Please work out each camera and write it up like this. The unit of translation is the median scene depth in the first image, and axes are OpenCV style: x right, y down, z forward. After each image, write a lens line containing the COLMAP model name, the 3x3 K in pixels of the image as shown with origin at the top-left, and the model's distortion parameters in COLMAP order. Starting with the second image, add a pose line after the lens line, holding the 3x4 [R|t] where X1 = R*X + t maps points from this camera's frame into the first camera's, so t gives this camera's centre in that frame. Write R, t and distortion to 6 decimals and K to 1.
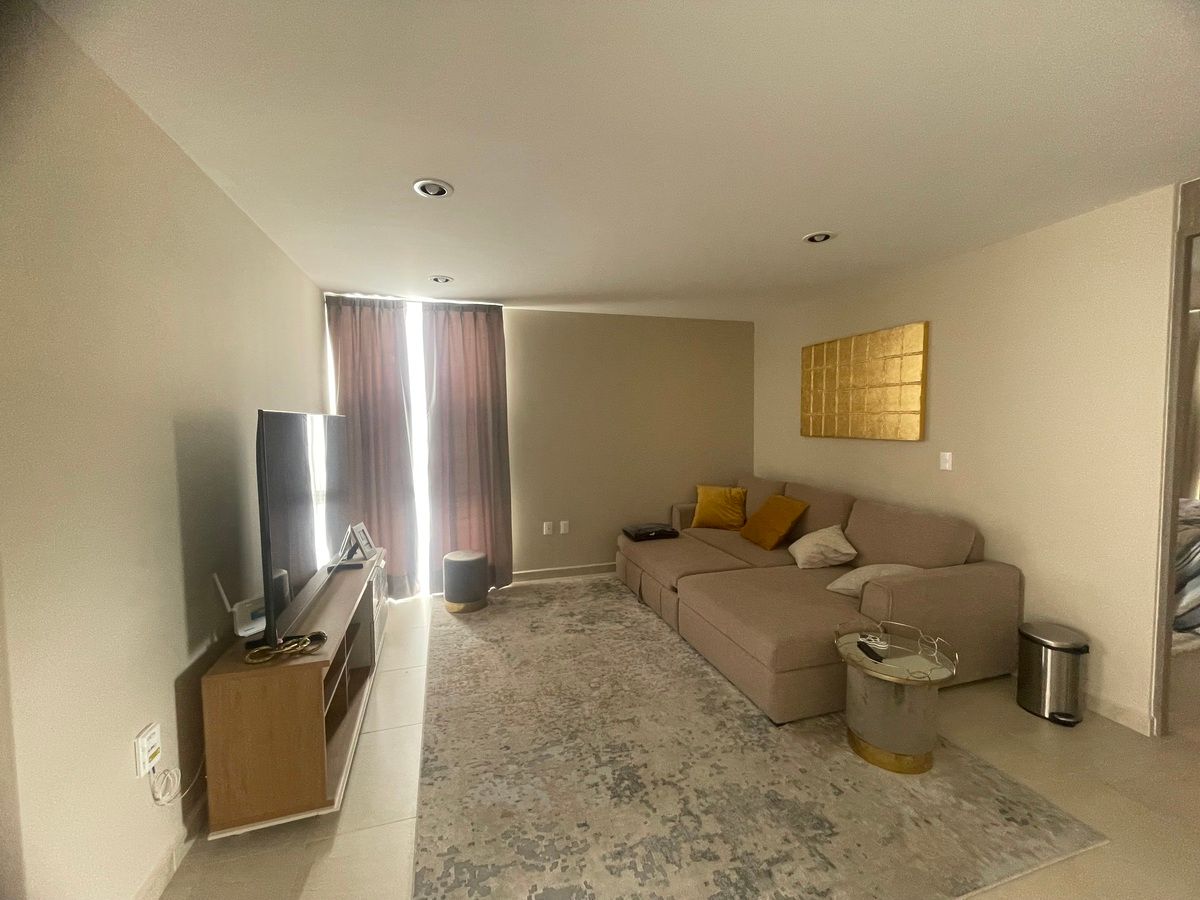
lens RADIAL K [[488.7, 0, 601.3], [0, 488.7, 447.7], [0, 0, 1]] dist [-0.001637, 0.000366]
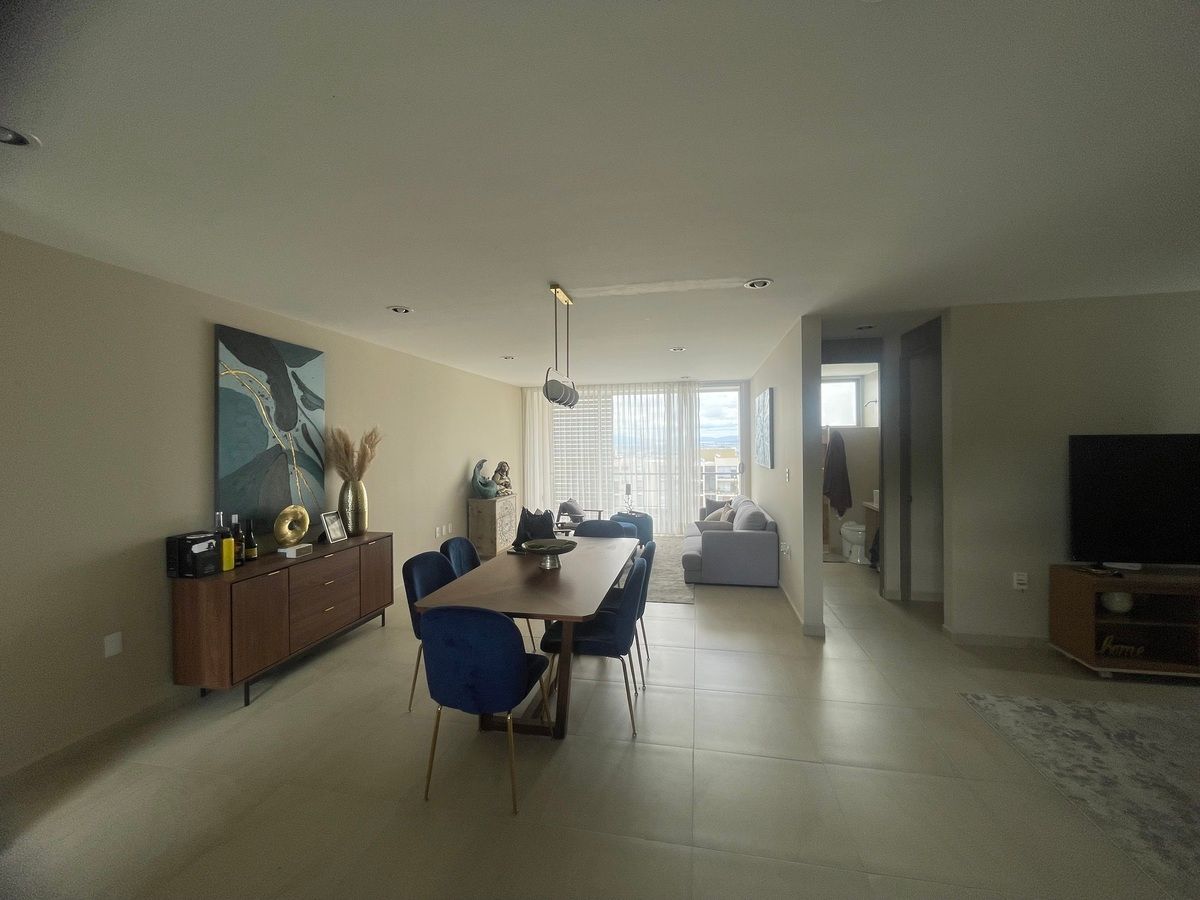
lens RADIAL K [[488.7, 0, 598.5], [0, 488.7, 446.4], [0, 0, 1]] dist [-0.001637, 0.000366]
pose [[-0.472563, 0.024373, -0.880960, 0.772646], [-0.031641, 0.998504, 0.044598, -0.024186], [0.880729, 0.048950, -0.471085, 0.108783]]
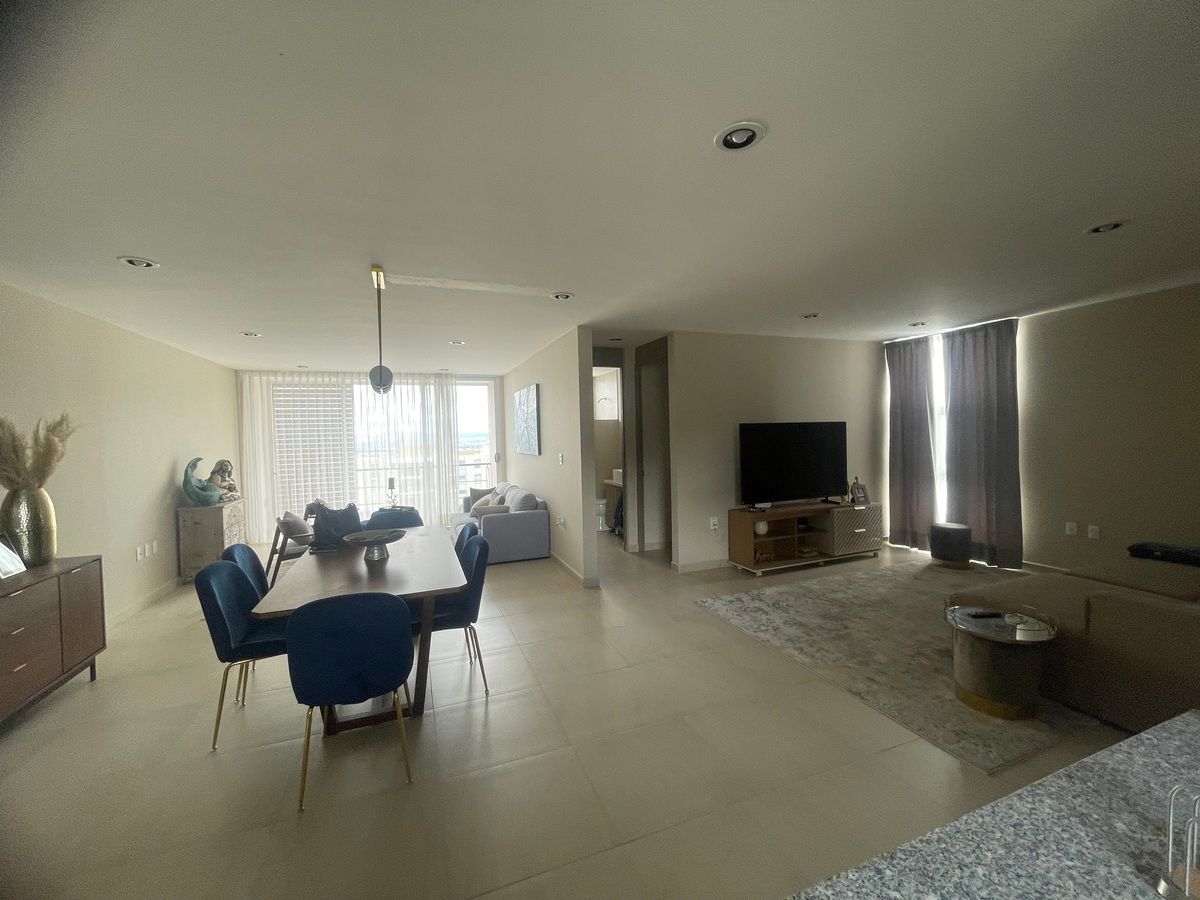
lens RADIAL K [[488.7, 0, 600.2], [0, 488.7, 445.5], [0, 0, 1]] dist [-0.001637, 0.000366]
pose [[0.079774, 0.036754, -0.996135, 0.900774], [-0.031953, 0.998901, 0.034297, -0.006889], [0.996301, 0.029093, 0.080860, -0.034413]]
